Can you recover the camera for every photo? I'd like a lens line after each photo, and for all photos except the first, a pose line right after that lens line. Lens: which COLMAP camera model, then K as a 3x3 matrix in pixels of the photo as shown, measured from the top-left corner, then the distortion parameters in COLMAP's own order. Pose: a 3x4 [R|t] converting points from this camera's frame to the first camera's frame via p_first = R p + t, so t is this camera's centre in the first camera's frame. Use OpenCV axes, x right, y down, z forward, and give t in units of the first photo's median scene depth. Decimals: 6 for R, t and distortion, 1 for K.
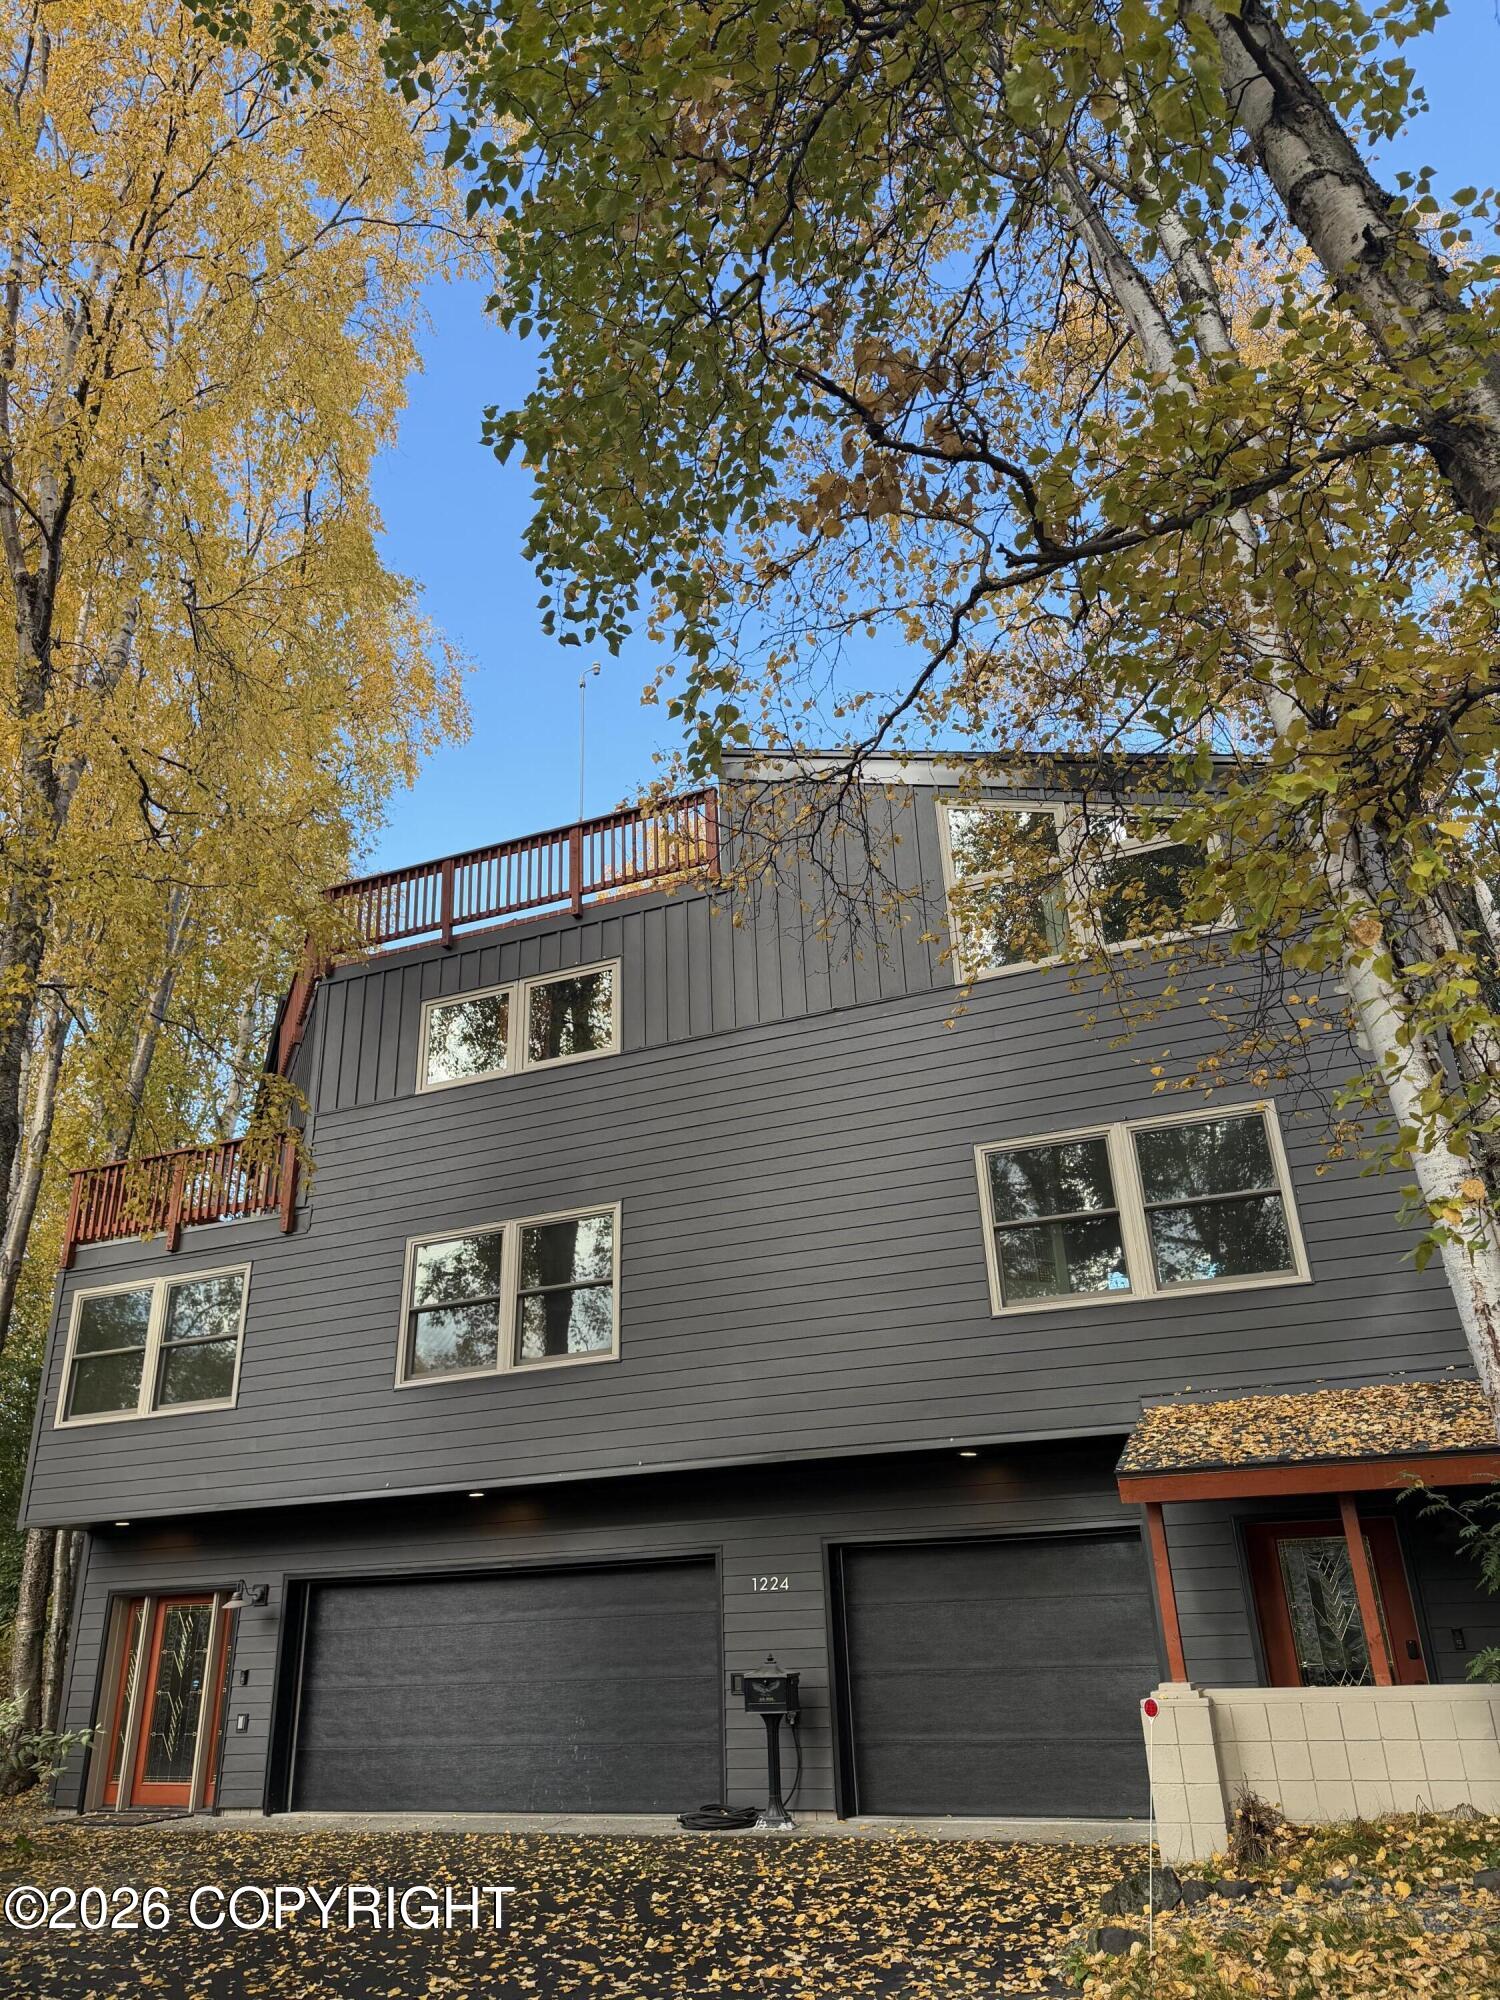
lens RADIAL K [[1222.2, 0, 750.0], [0, 1222.2, 1000.0], [0, 0, 1]] dist [-0.025005, -0.001614]
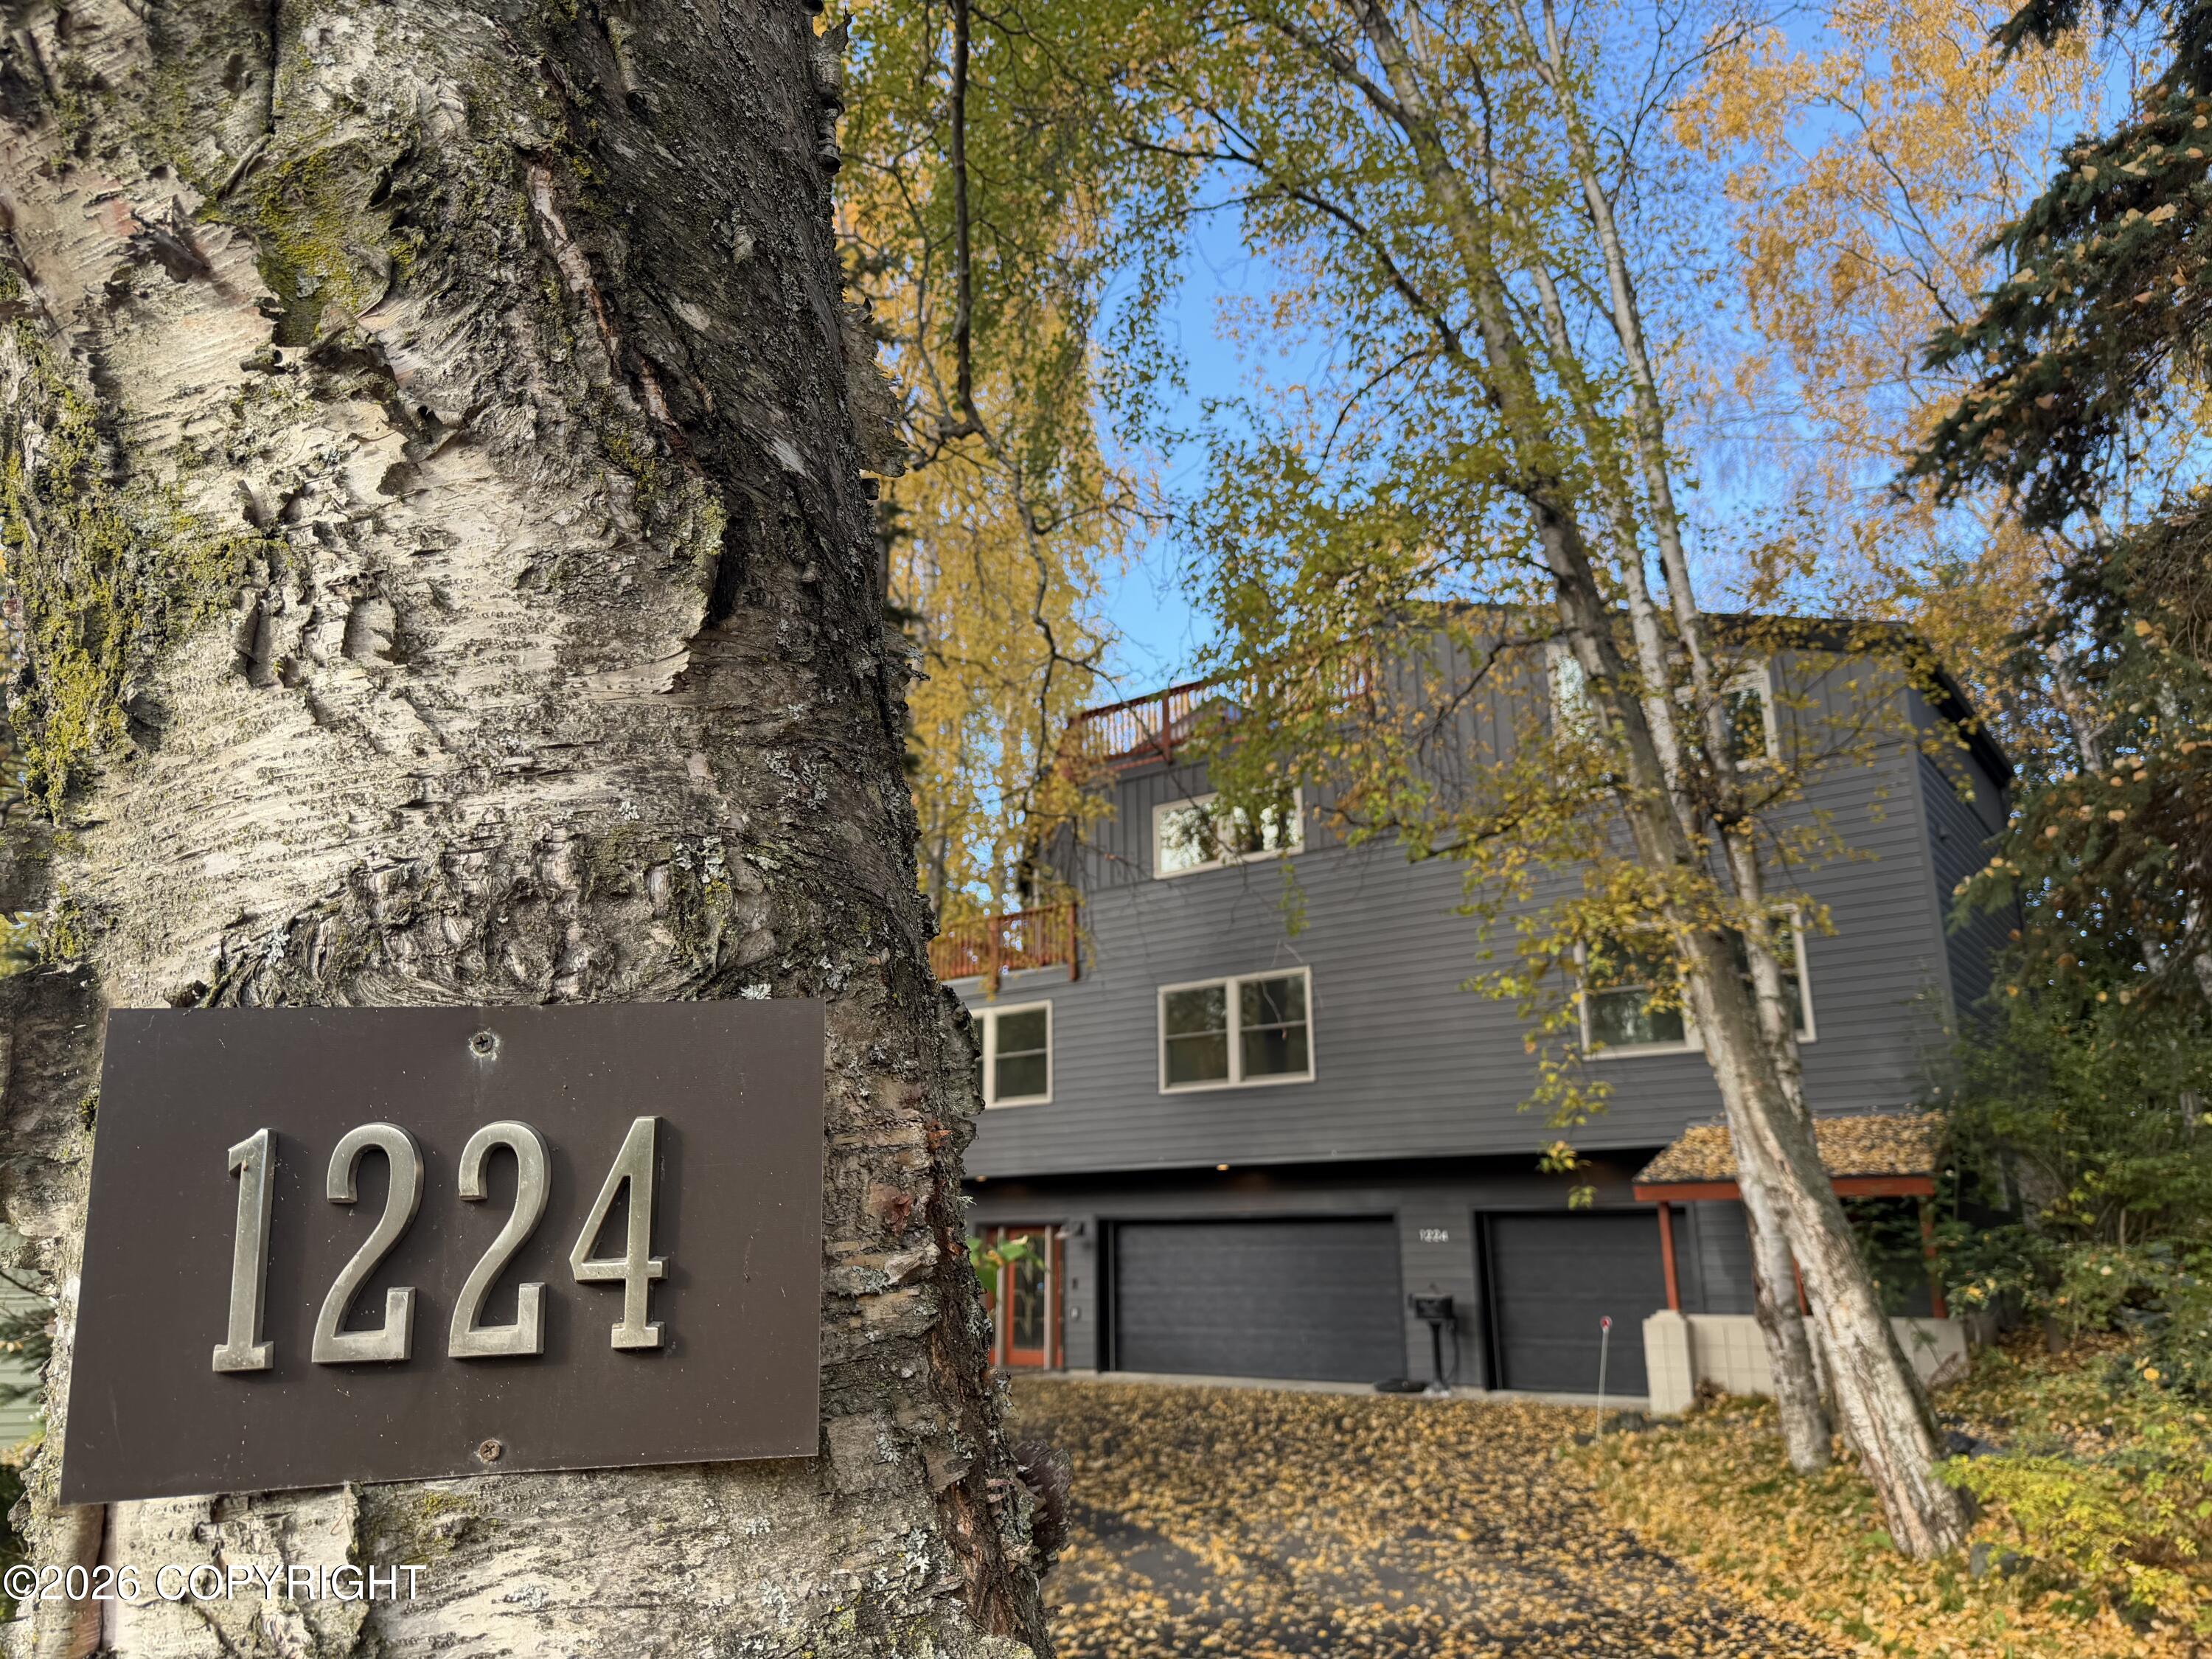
lens RADIAL K [[1570.1, 0, 1106.0], [0, 1570.1, 829.5], [0, 0, 1]] dist [0.022632, -0.018378]
pose [[0.955080, -0.034470, -0.294338, 0.199666], [0.093458, 0.977564, 0.188772, -0.339902], [0.281227, -0.207801, 0.936873, -0.678717]]
